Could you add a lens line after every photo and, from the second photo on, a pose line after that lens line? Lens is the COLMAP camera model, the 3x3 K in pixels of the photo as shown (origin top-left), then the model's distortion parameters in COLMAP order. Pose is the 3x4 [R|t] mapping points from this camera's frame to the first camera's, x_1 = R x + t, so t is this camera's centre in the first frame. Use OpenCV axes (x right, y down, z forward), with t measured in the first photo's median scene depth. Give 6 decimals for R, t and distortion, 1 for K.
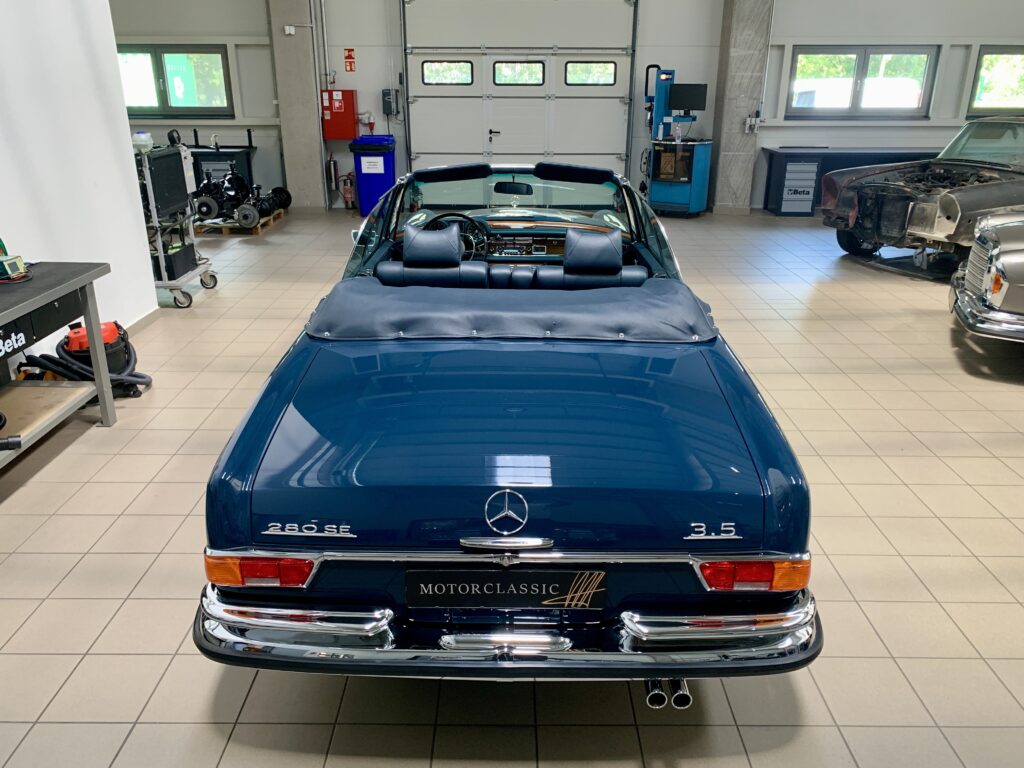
lens RADIAL K [[793.9, 0, 504.9], [0, 793.9, 387.2], [0, 0, 1]] dist [0.036445, -0.031497]
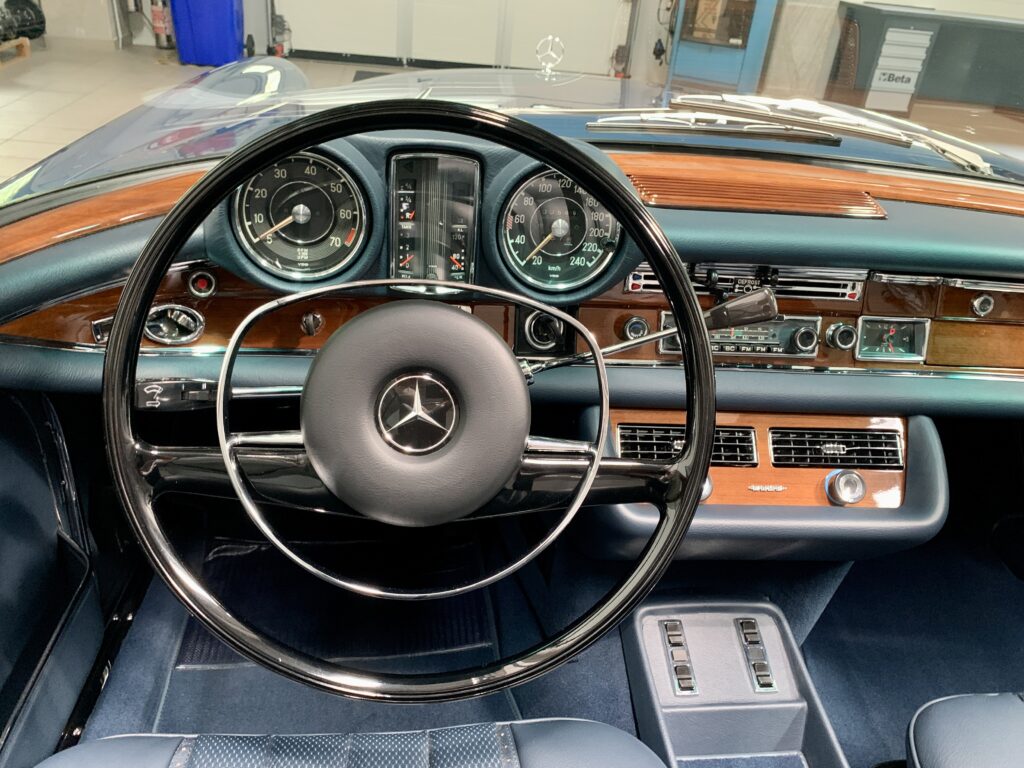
lens RADIAL K [[783.0, 0, 491.8], [0, 783.0, 382.1], [0, 0, 1]] dist [0.050537, -0.052077]
pose [[0.989733, 0.021380, 0.141323, -0.037024], [-0.042408, 0.988151, 0.147510, -0.084971], [-0.136495, -0.151989, 0.978912, 0.393012]]
